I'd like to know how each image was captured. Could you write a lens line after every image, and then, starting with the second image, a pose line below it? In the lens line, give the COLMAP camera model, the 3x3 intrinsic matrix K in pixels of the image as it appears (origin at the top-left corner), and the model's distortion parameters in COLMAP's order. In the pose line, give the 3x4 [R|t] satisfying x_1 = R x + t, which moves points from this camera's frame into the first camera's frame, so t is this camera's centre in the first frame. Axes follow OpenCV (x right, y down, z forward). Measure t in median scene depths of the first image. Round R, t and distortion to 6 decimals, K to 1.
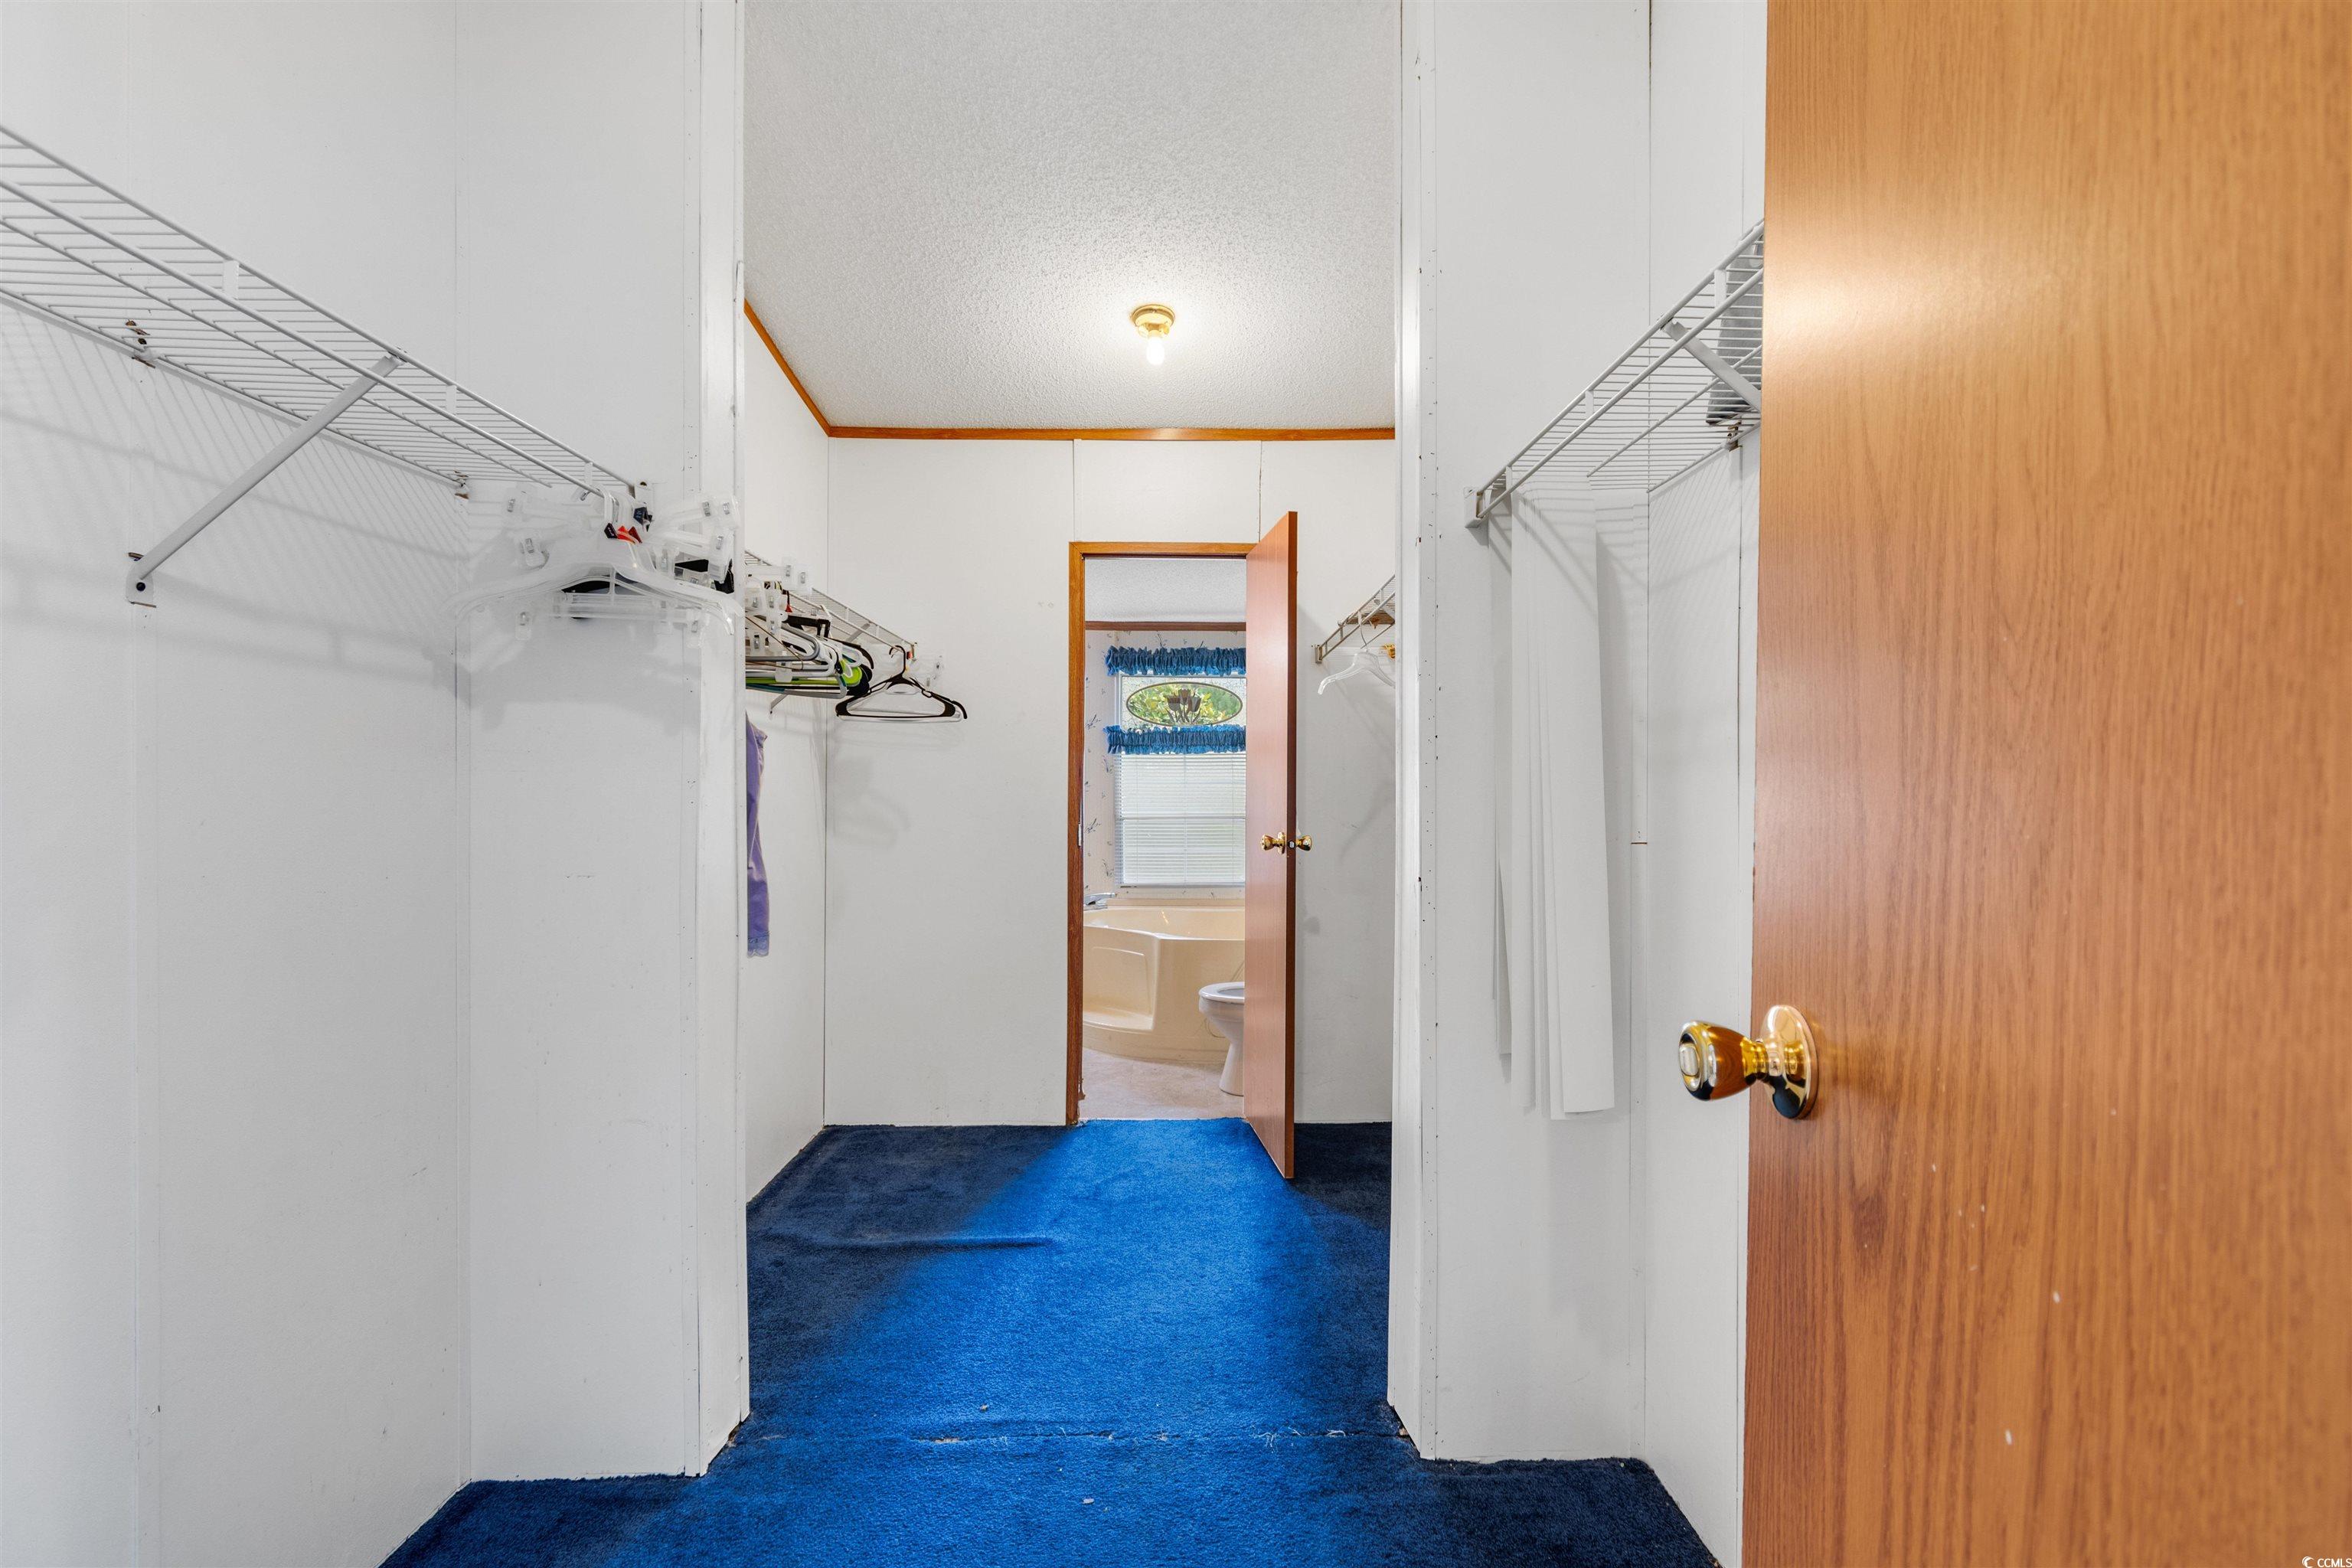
lens RADIAL K [[1059.2, 0, 1183.3], [0, 1059.2, 789.6], [0, 0, 1]] dist [0.000191, 0.000339]
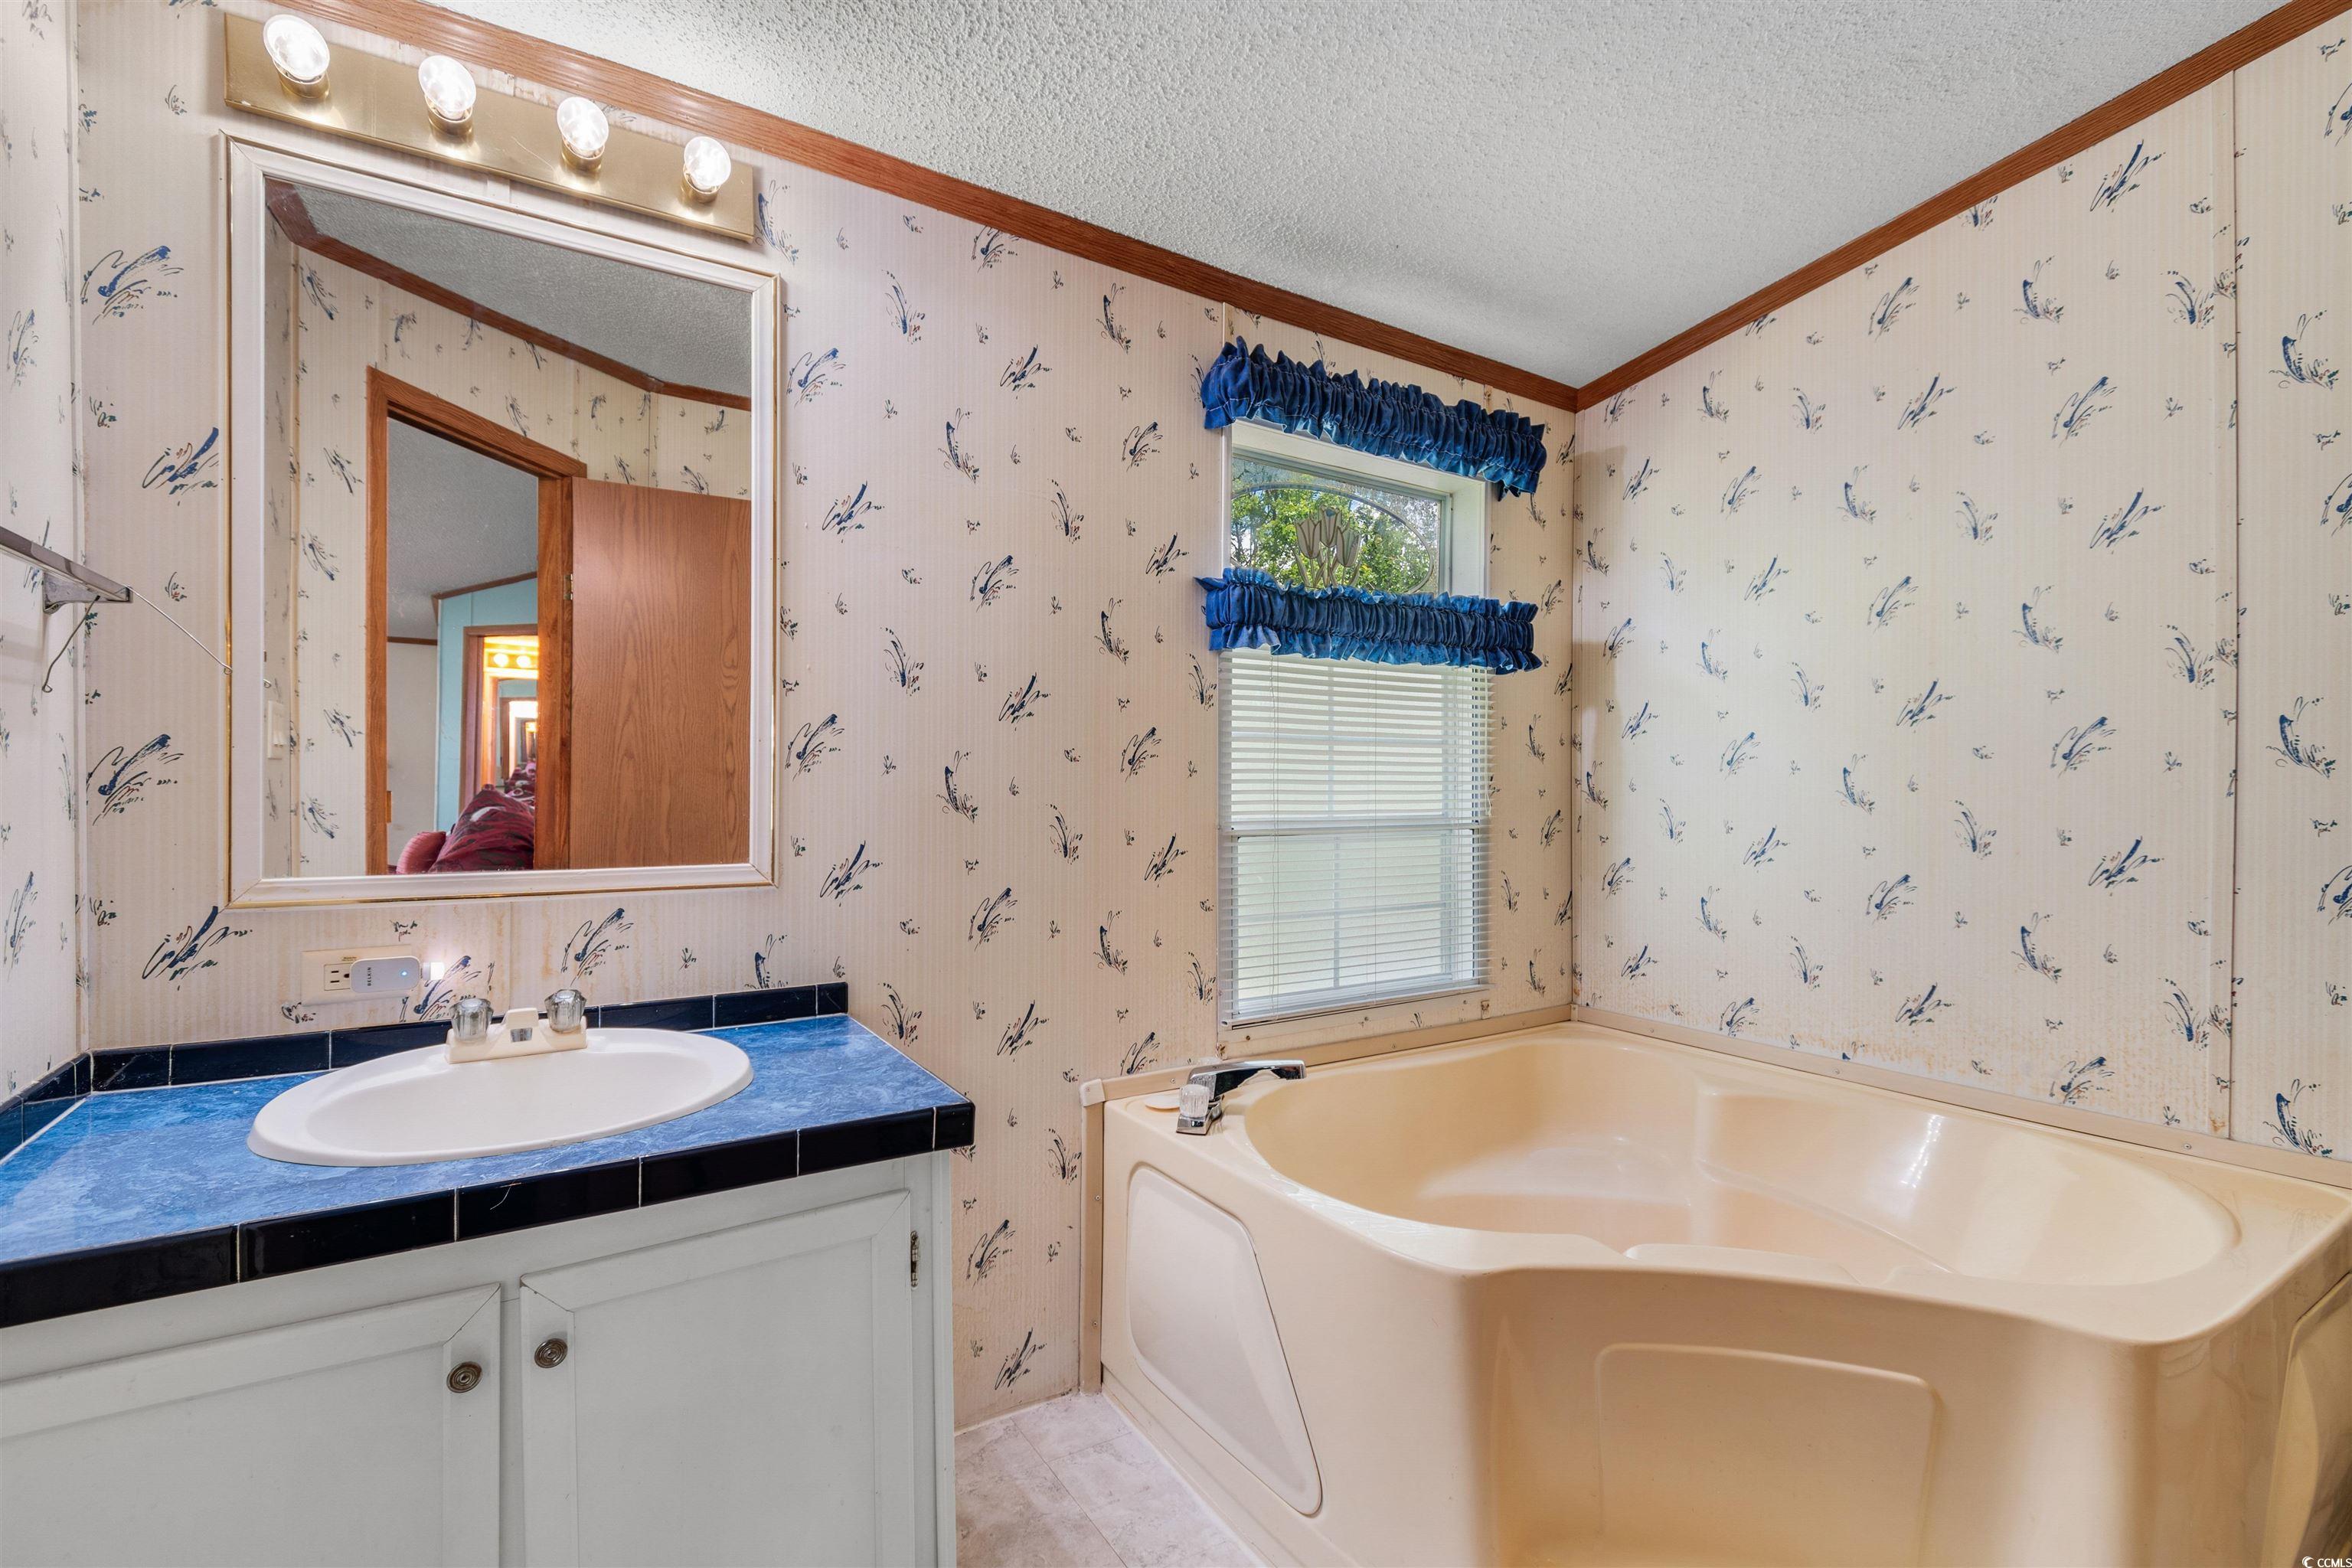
lens RADIAL K [[1059.2, 0, 1167.1], [0, 1059.2, 784.5], [0, 0, 1]] dist [0.000191, 0.000339]
pose [[0.854437, -0.007281, 0.519503, -0.264493], [0.003159, 0.999956, 0.008820, 0.007187], [-0.519545, -0.005895, 0.854423, 0.707564]]
